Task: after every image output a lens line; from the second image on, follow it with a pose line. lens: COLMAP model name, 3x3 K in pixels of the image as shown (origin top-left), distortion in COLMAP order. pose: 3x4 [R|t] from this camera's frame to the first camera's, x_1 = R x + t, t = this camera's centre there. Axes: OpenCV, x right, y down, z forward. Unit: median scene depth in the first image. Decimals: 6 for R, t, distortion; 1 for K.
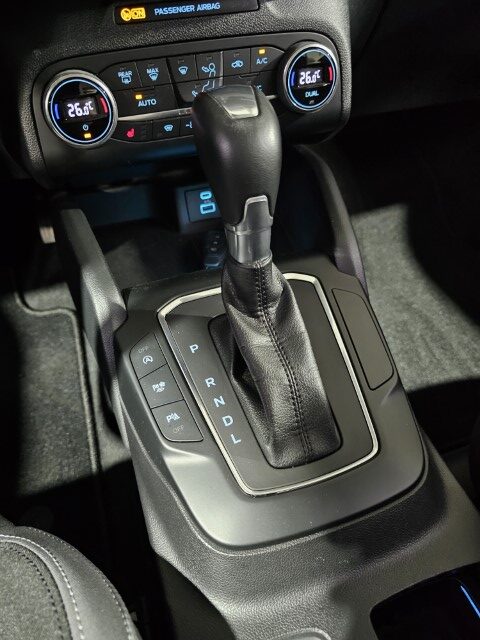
lens RADIAL K [[442.0, 0, 240.0], [0, 442.0, 320.0], [0, 0, 1]] dist [0.042713, -0.056053]
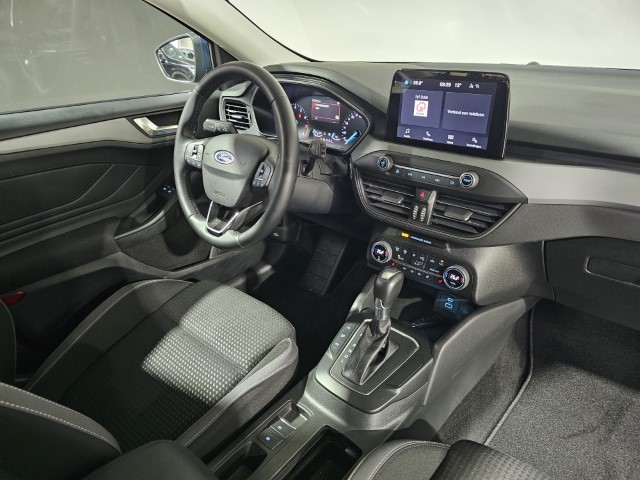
lens RADIAL K [[438.9, 0, 316.7], [0, 438.9, 234.4], [0, 0, 1]] dist [0.032970, -0.001032]
pose [[0.483627, 0.391551, -0.782811, 1.733003], [-0.574089, 0.817011, 0.053980, -0.455336], [0.660701, 0.423297, 0.619914, -1.233736]]
